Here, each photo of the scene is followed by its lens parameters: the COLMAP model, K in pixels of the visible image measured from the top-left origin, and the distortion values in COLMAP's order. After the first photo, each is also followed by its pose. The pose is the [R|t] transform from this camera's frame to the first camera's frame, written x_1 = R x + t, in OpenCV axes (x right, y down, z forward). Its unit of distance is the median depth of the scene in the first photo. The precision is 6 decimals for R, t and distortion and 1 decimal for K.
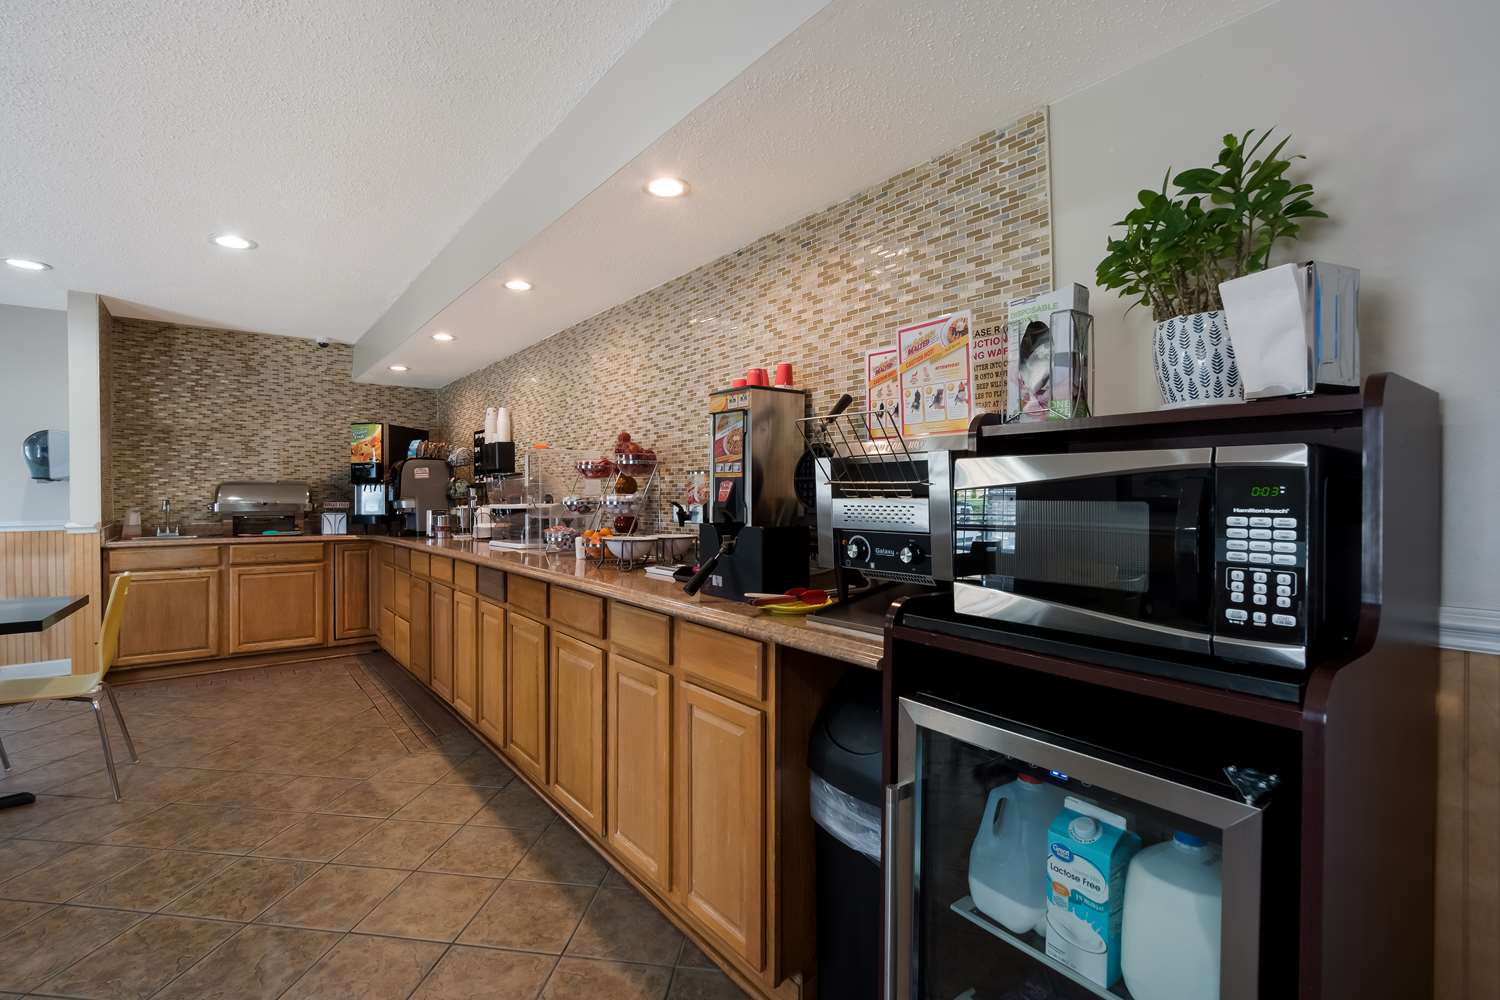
lens RADIAL K [[668.0, 0, 750.0], [0, 668.0, 500.0], [0, 0, 1]] dist [-0.024545, 0.000138]
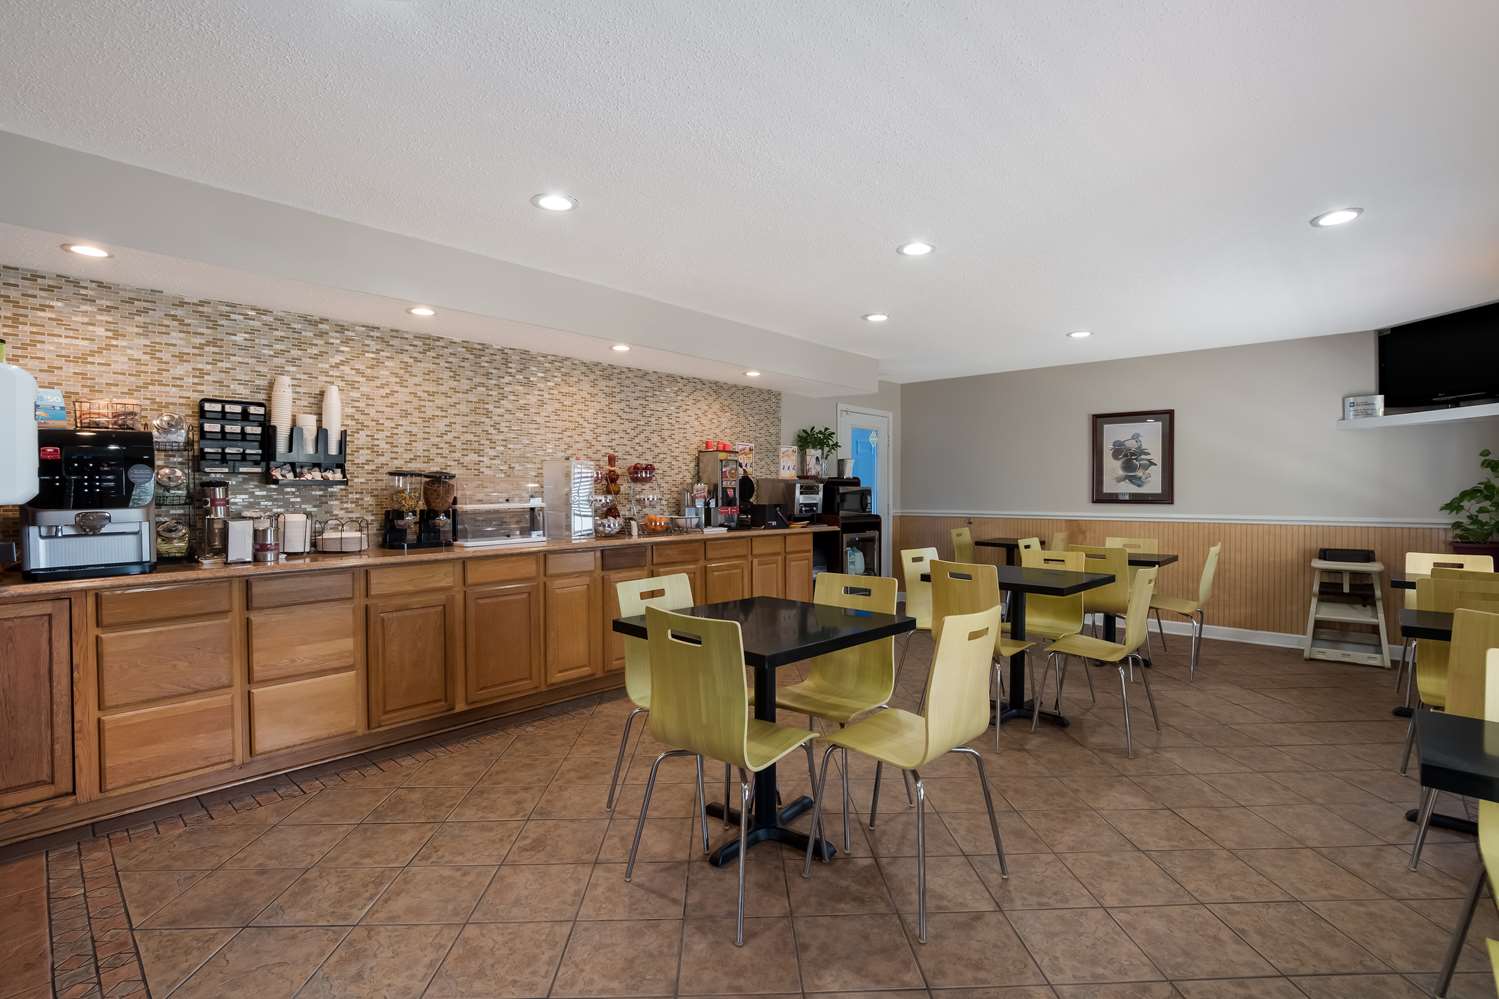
lens RADIAL K [[677.5, 0, 750.9], [0, 677.5, 484.7], [0, 0, 1]] dist [-0.021785, -0.000274]
pose [[-0.131849, 0.011094, 0.991208, -1.943498], [0.010695, 0.999895, -0.009768, -0.014092], [-0.991212, 0.009313, -0.131954, 0.973162]]
